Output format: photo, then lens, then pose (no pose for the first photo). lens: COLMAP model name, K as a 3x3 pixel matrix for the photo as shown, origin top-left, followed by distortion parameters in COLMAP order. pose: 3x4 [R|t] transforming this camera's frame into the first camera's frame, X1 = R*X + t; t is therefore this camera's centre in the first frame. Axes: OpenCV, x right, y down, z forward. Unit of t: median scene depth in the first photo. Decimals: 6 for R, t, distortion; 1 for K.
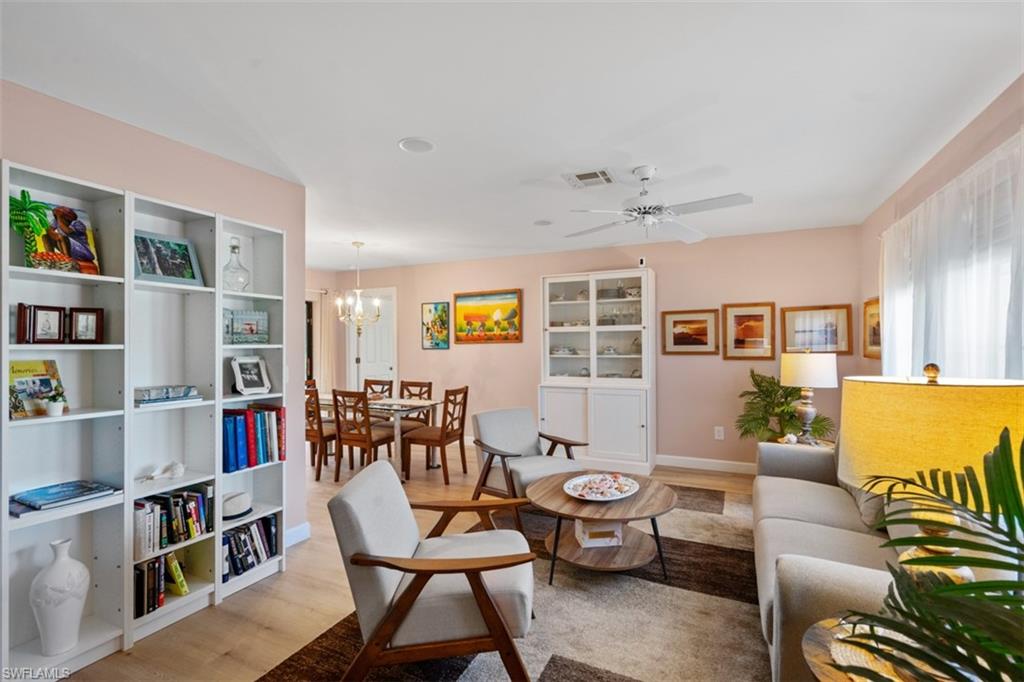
lens RADIAL K [[469.5, 0, 513.9], [0, 469.5, 346.0], [0, 0, 1]] dist [-0.006722, 0.003205]
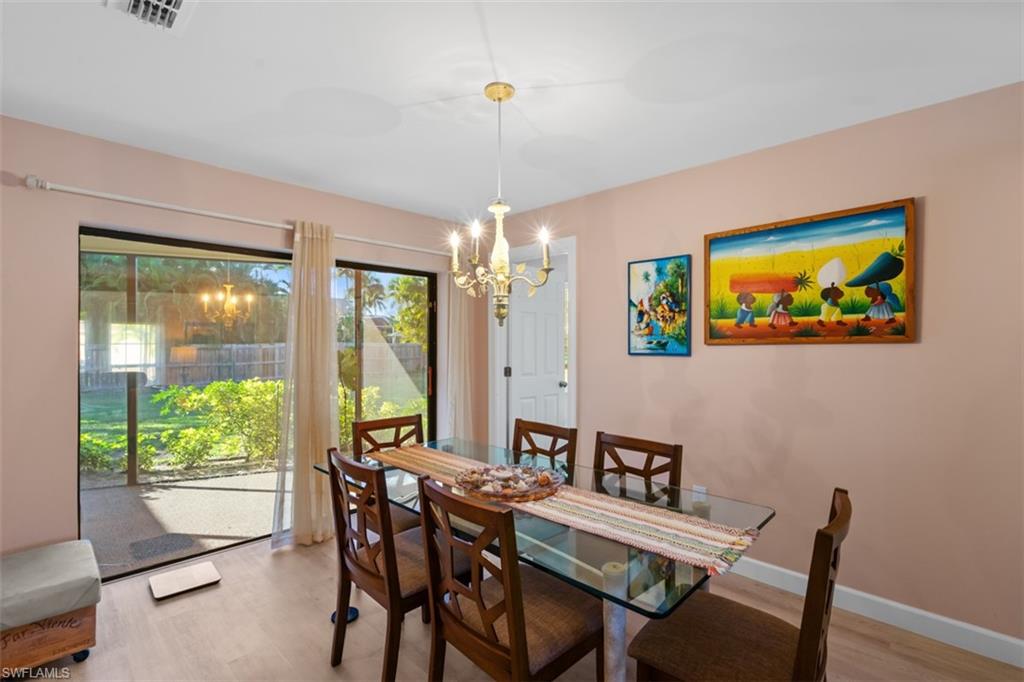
lens RADIAL K [[469.5, 0, 517.7], [0, 469.5, 346.2], [0, 0, 1]] dist [-0.006722, 0.003205]
pose [[0.949135, 0.007681, -0.314777, -0.194022], [-0.007151, 0.999970, 0.002839, -0.003771], [0.314789, -0.000443, 0.949161, 0.636919]]
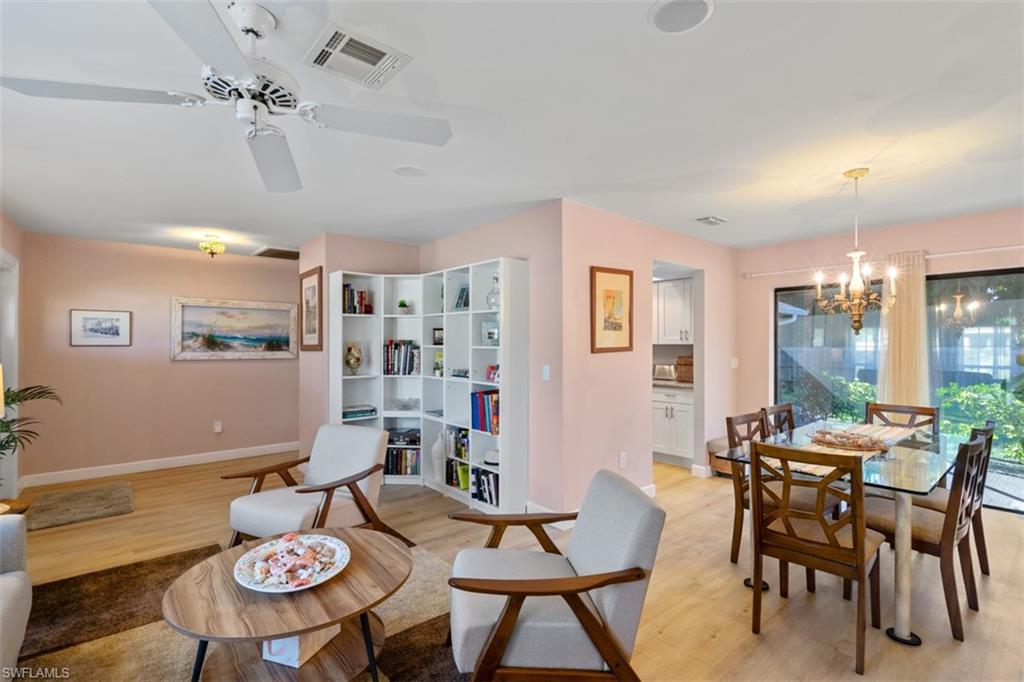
lens RADIAL K [[469.5, 0, 517.2], [0, 469.5, 344.3], [0, 0, 1]] dist [-0.006722, 0.003205]
pose [[-0.415309, 0.003155, -0.909675, 0.364006], [-0.005137, 0.999970, 0.005813, -0.009099], [0.909666, 0.007087, -0.415280, 0.871949]]
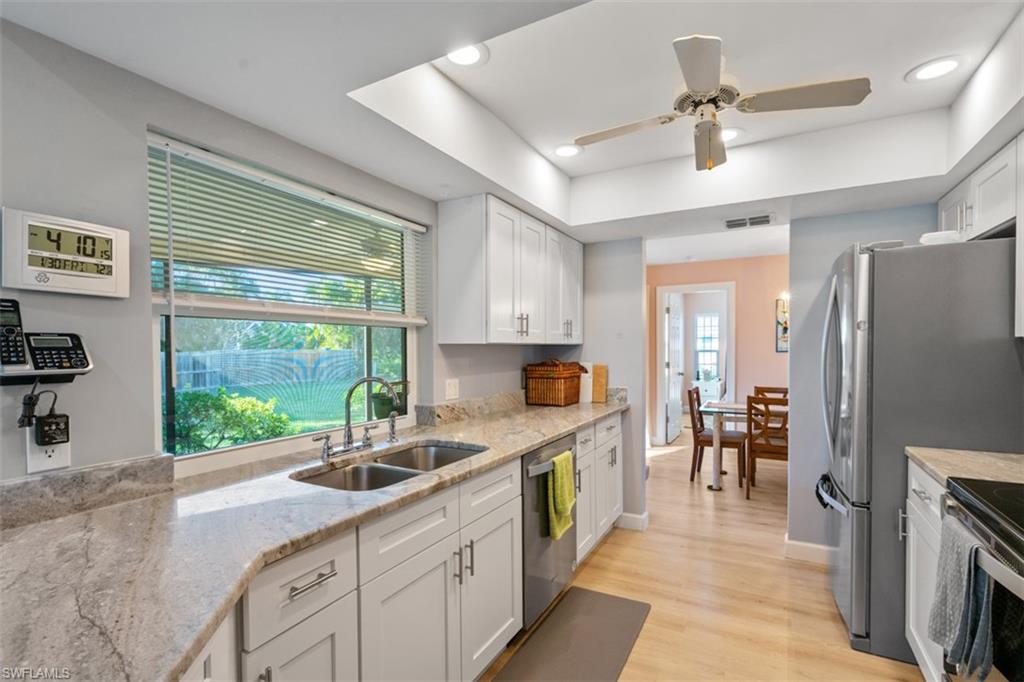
lens RADIAL K [[469.5, 0, 504.0], [0, 469.5, 346.0], [0, 0, 1]] dist [-0.006722, 0.003205]
pose [[0.998130, -0.003660, -0.061025, -0.828690], [0.002990, 0.999934, -0.011061, 0.004602], [0.061061, 0.010858, 0.998075, 0.121323]]
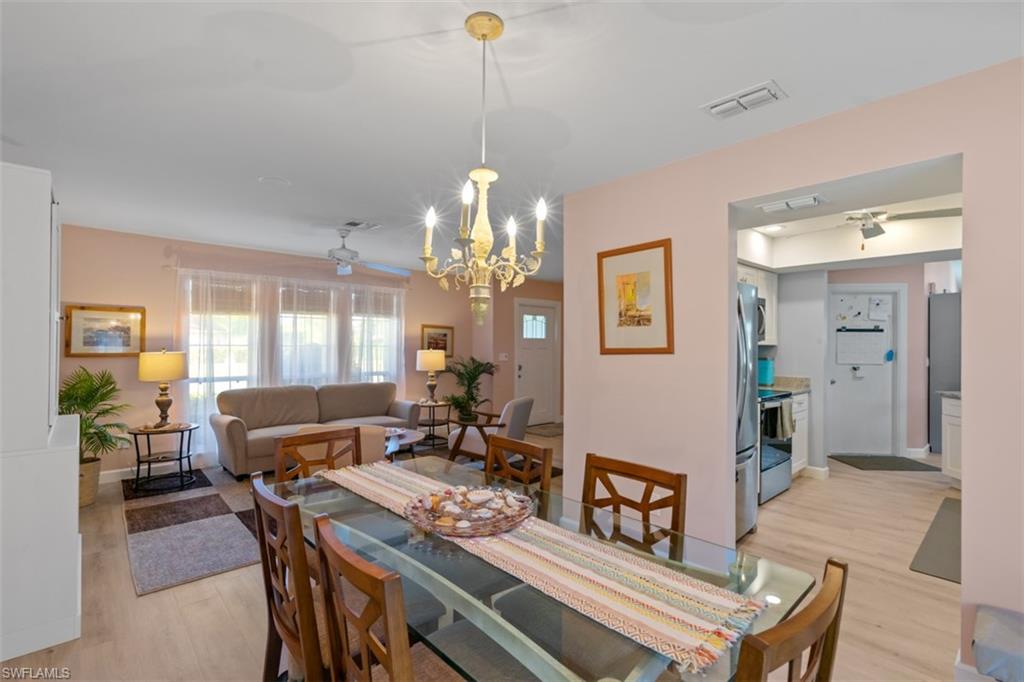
lens RADIAL K [[469.5, 0, 513.9], [0, 469.5, 341.5], [0, 0, 1]] dist [-0.006722, 0.003205]
pose [[-0.924747, -0.000496, 0.380583, -0.489176], [-0.000998, 0.999999, -0.001123, -0.007786], [-0.380582, -0.001418, -0.924746, 1.302014]]
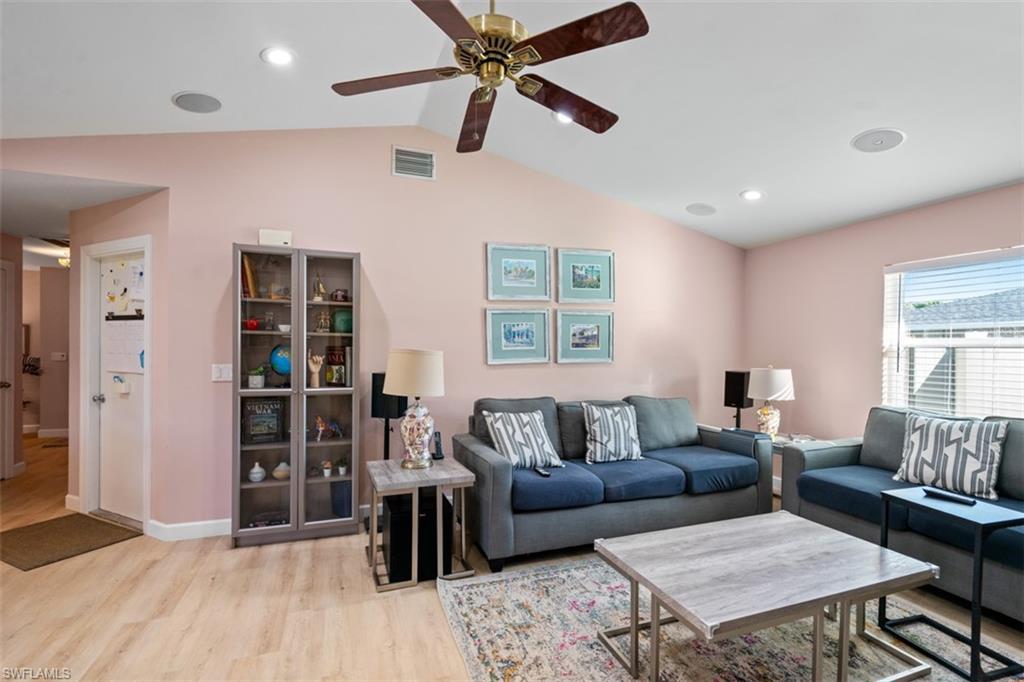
lens RADIAL K [[469.5, 0, 520.0], [0, 469.5, 353.3], [0, 0, 1]] dist [-0.006722, 0.003205]
pose [[-0.710247, -0.013535, 0.703823, -1.767056], [-0.005363, 0.999890, 0.013817, 0.004072], [-0.703933, 0.006038, -0.710241, -0.004497]]
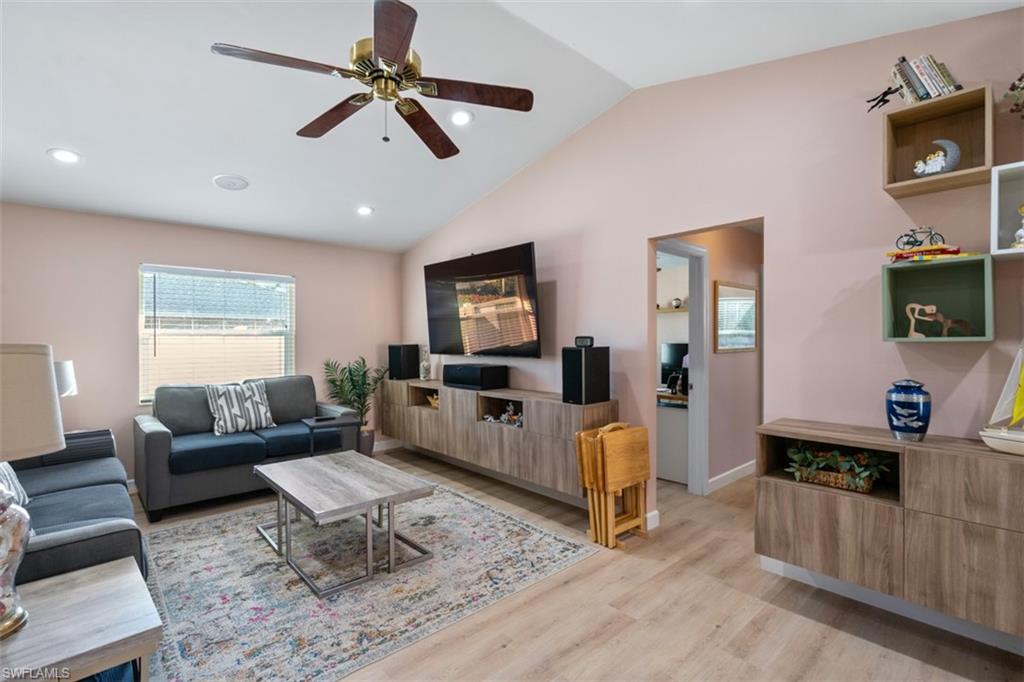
lens RADIAL K [[469.5, 0, 515.0], [0, 469.5, 341.3], [0, 0, 1]] dist [-0.006722, 0.003205]
pose [[-0.389173, 0.005245, -0.921150, -1.144518], [-0.002311, 0.999975, 0.006670, 0.004985], [0.921162, 0.004725, -0.389151, 0.008481]]
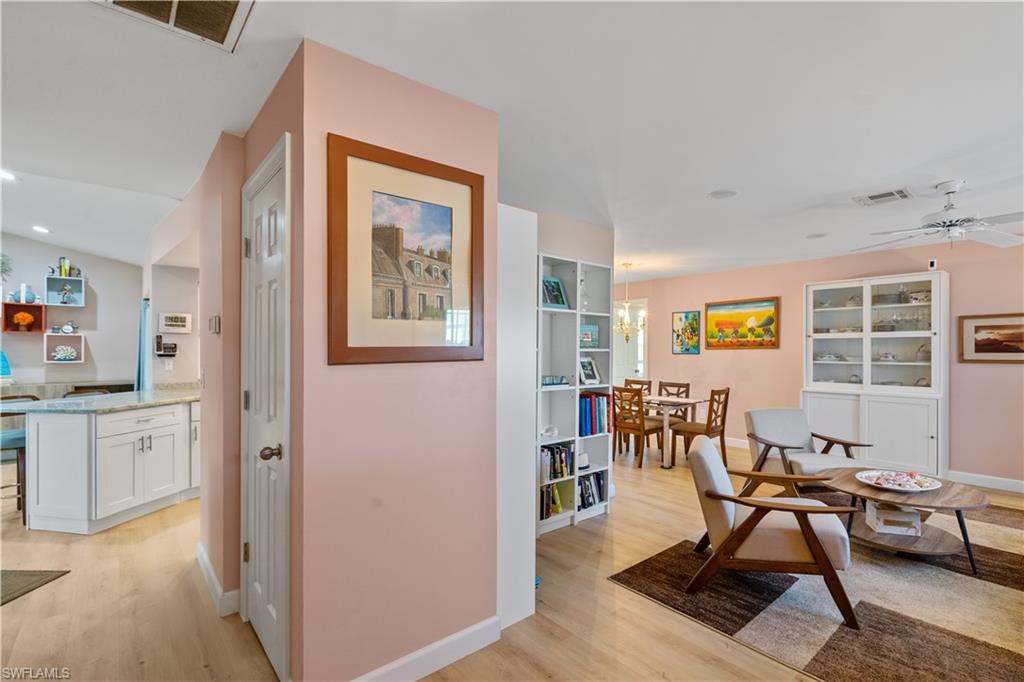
lens RADIAL K [[469.5, 0, 513.1], [0, 469.5, 351.8], [0, 0, 1]] dist [-0.006722, 0.003205]
pose [[0.908594, 0.009369, -0.417576, -0.096742], [-0.008911, 0.999956, 0.003045, 0.002203], [0.417586, 0.000954, 0.908637, -0.204569]]
